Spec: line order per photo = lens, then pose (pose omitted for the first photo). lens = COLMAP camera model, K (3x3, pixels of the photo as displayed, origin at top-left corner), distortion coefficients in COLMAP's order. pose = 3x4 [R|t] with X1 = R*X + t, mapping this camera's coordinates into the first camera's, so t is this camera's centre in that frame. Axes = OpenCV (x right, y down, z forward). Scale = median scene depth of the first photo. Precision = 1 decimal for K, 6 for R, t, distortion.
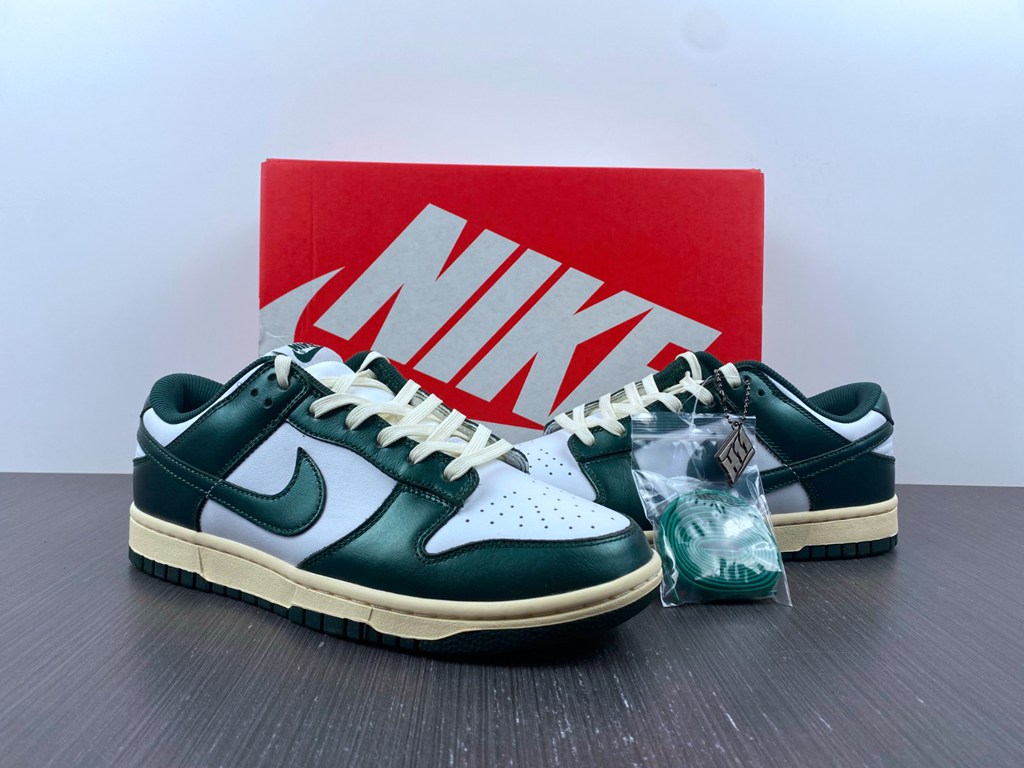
lens RADIAL K [[772.2, 0, 512.0], [0, 772.2, 384.0], [0, 0, 1]] dist [-0.004576, 0.009652]
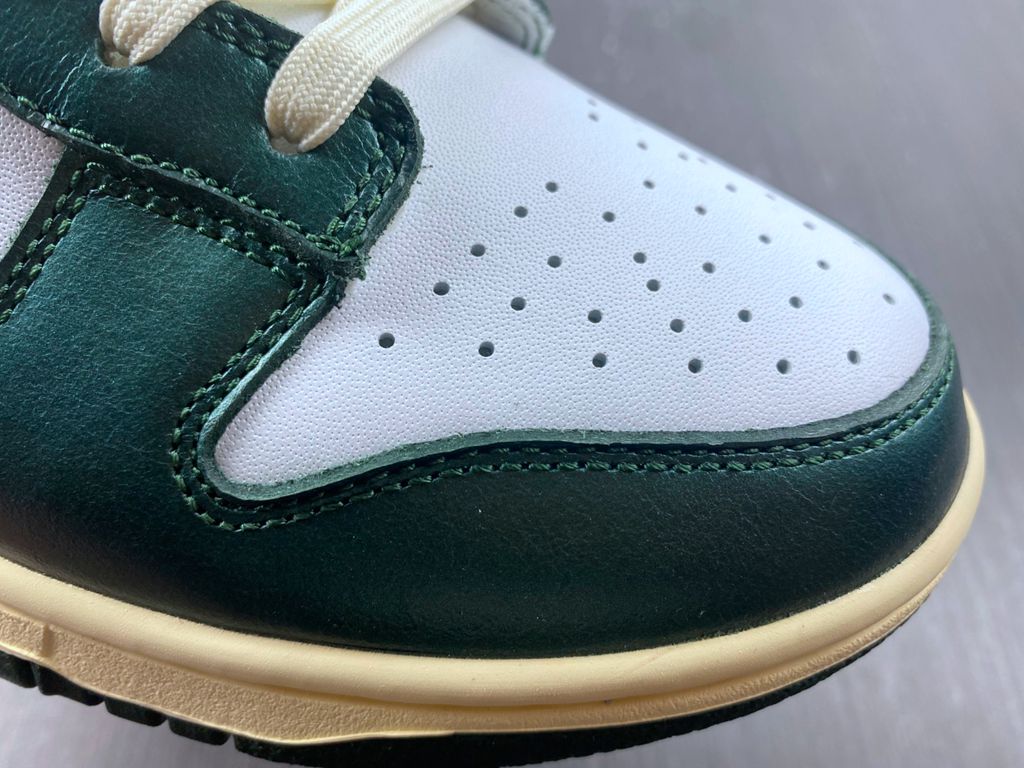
lens RADIAL K [[772.2, 0, 512.0], [0, 772.2, 384.0], [0, 0, 1]] dist [-0.004576, 0.009652]
pose [[0.988931, -0.024351, 0.146367, -0.053129], [-0.062994, 0.824226, 0.562746, 0.048466], [-0.134343, -0.565737, 0.813569, 0.782851]]
